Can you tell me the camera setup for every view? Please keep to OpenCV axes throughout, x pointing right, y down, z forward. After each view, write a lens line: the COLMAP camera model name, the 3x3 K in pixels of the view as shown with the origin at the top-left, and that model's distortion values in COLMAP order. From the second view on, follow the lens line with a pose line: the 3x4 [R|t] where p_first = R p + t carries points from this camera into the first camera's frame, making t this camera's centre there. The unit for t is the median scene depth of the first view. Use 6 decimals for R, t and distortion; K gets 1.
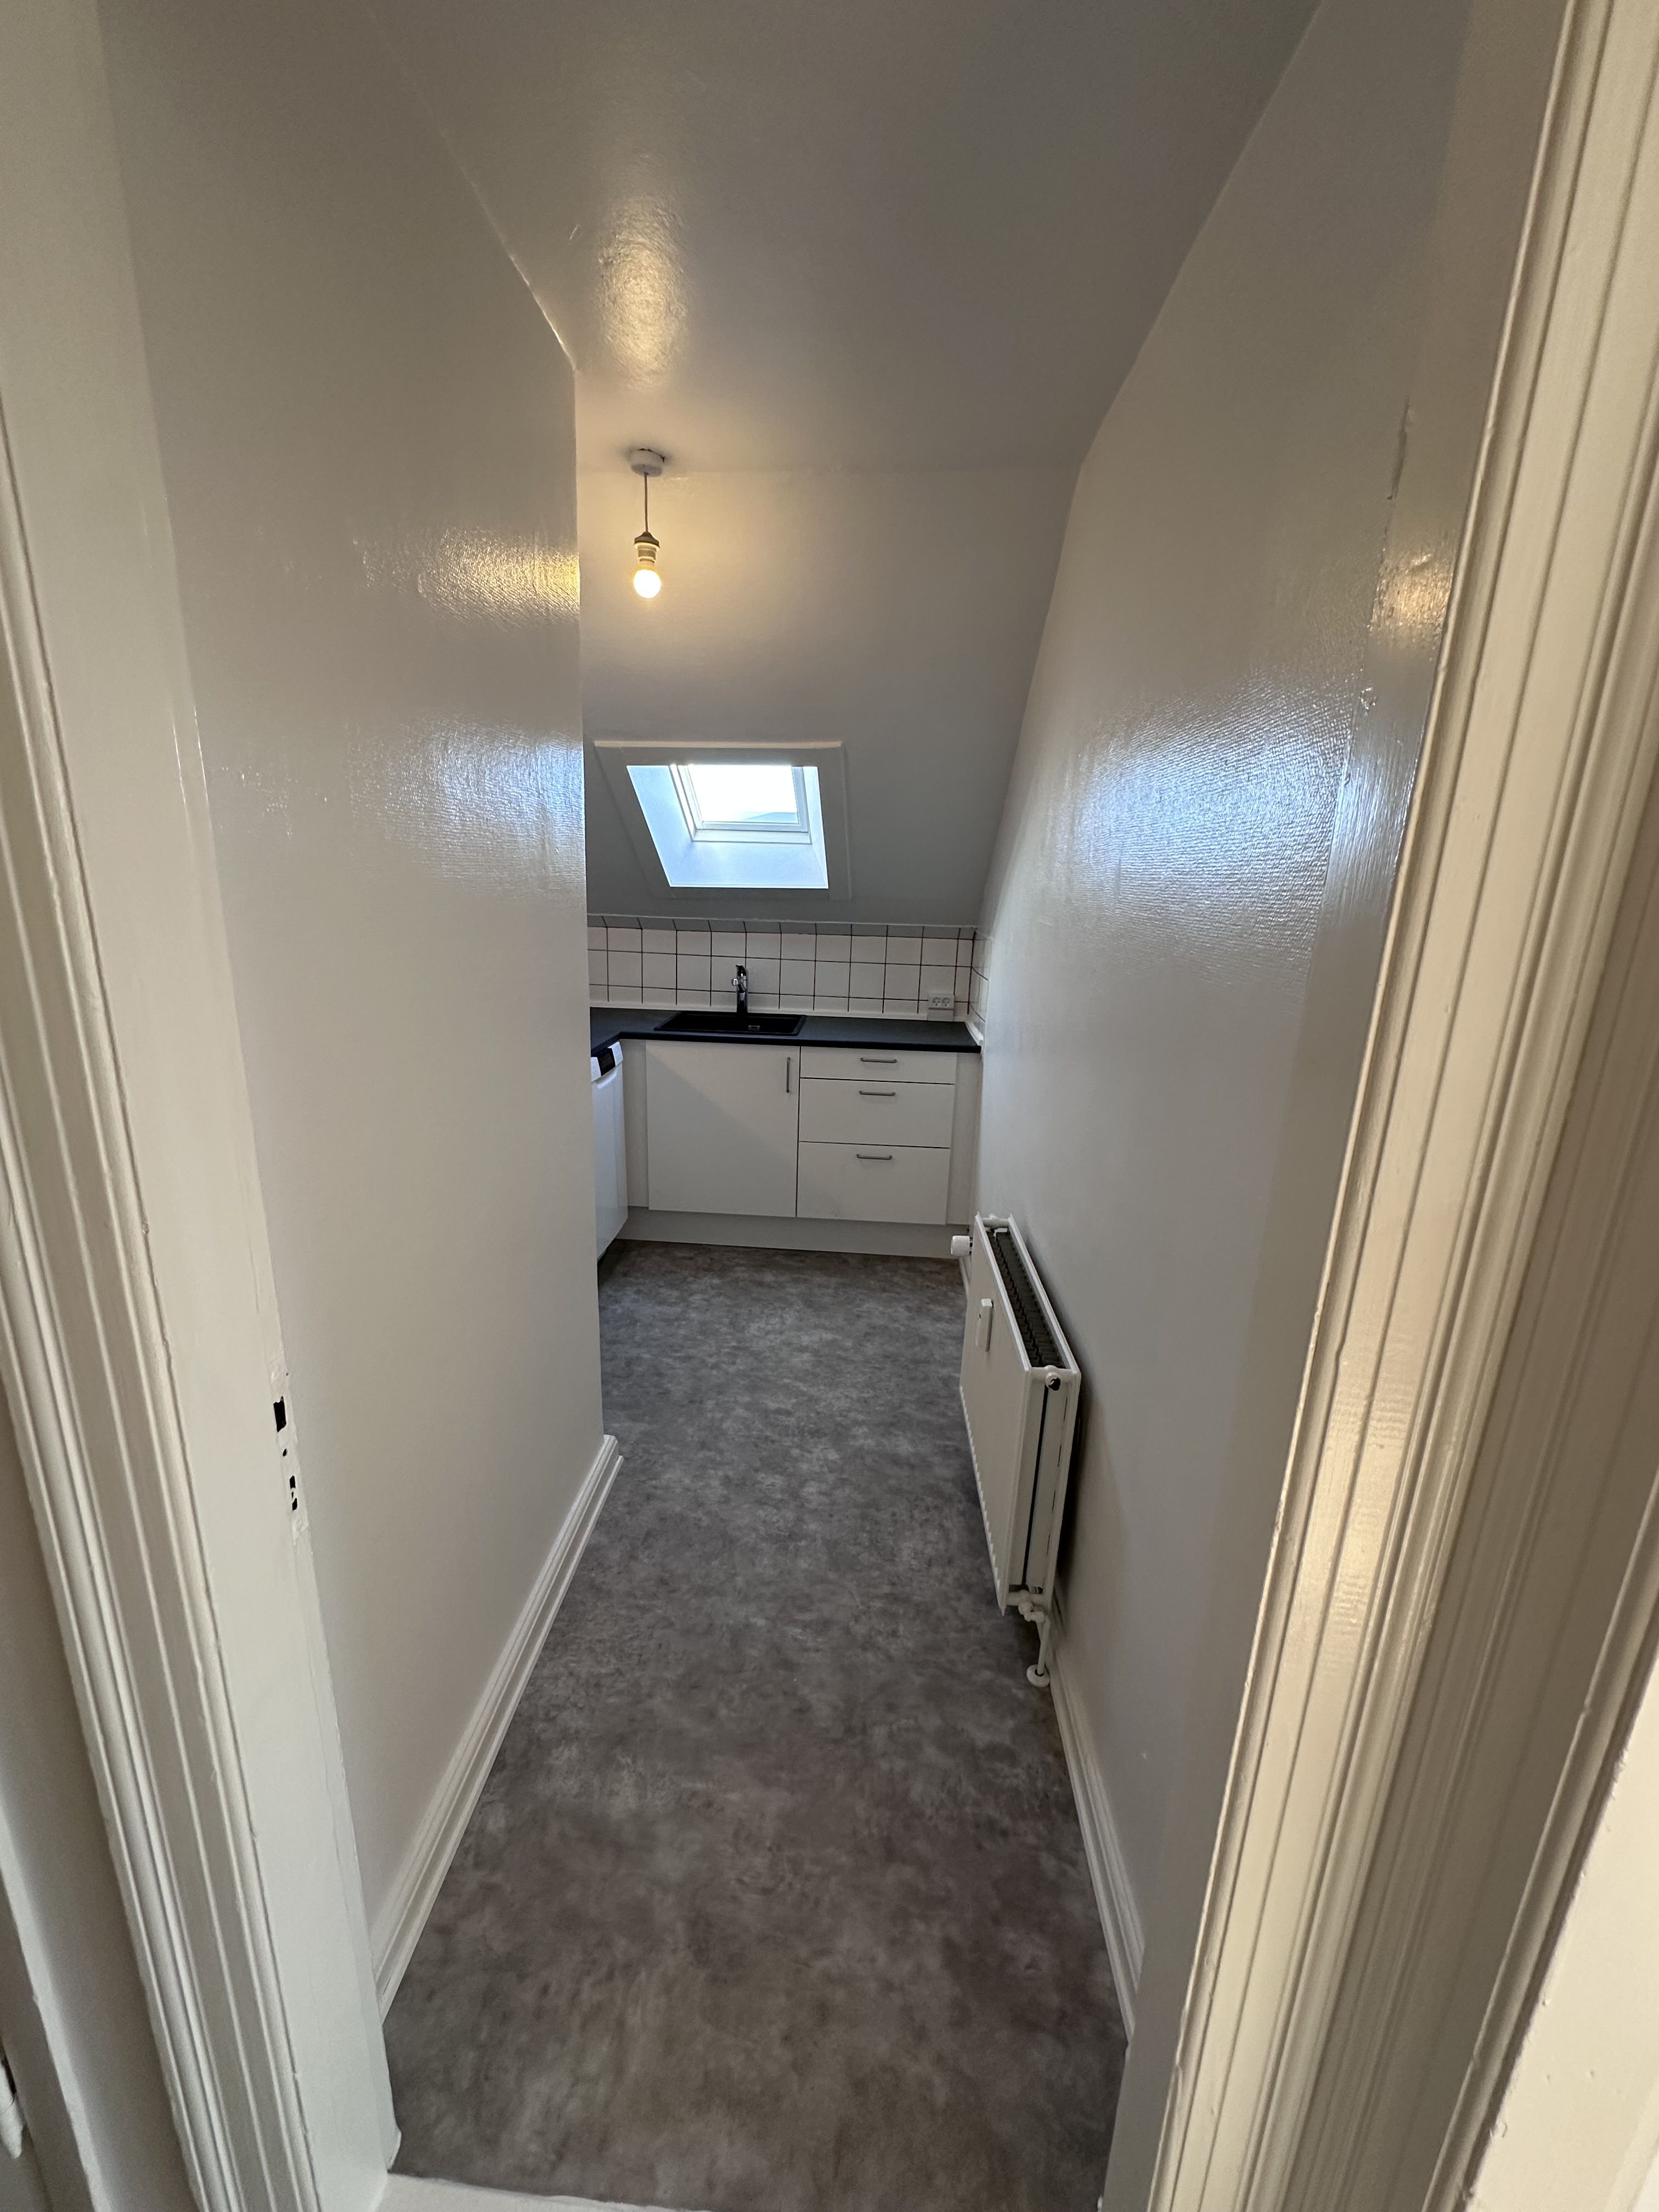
lens RADIAL K [[870.3, 0, 819.8], [0, 870.3, 1103.4], [0, 0, 1]] dist [-0.007793, -0.000319]
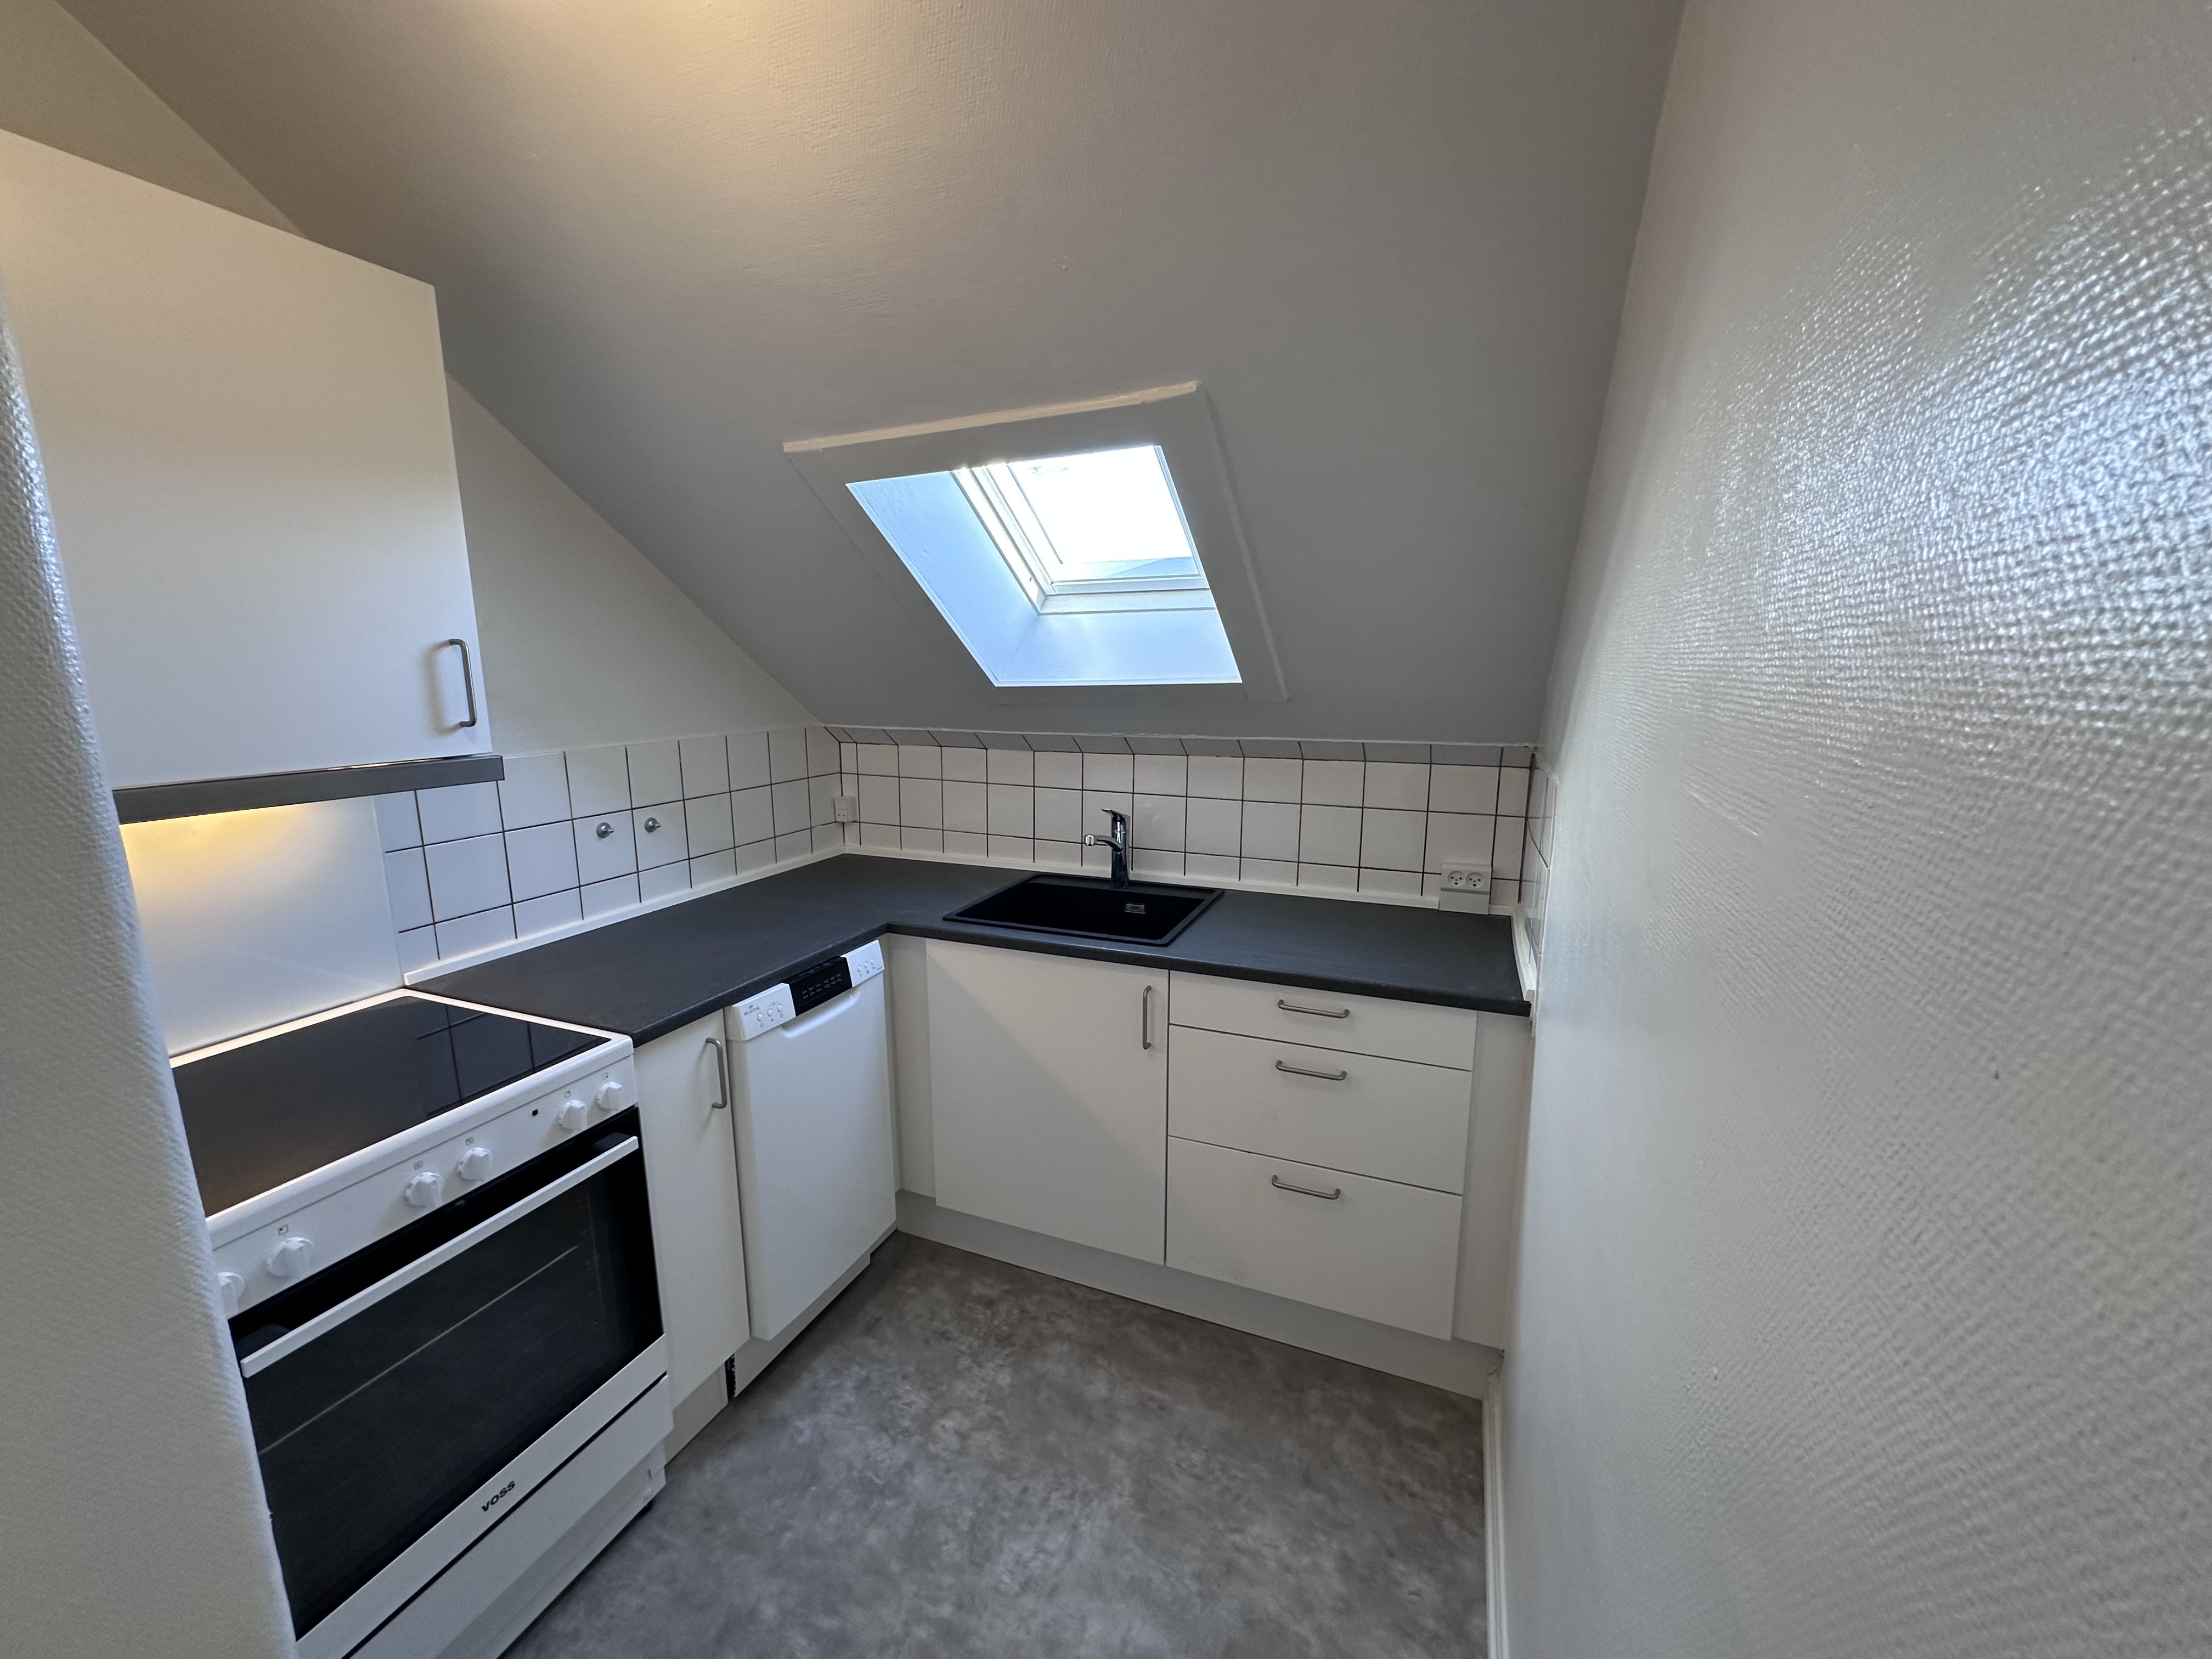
lens RADIAL K [[870.3, 0, 1098.0], [0, 870.3, 827.5], [0, 0, 1]] dist [-0.007793, -0.000319]
pose [[0.946062, 0.024975, -0.323023, 0.107786], [-0.048562, 0.996692, -0.065169, -0.113829], [0.320327, 0.077340, 0.944145, 0.451385]]
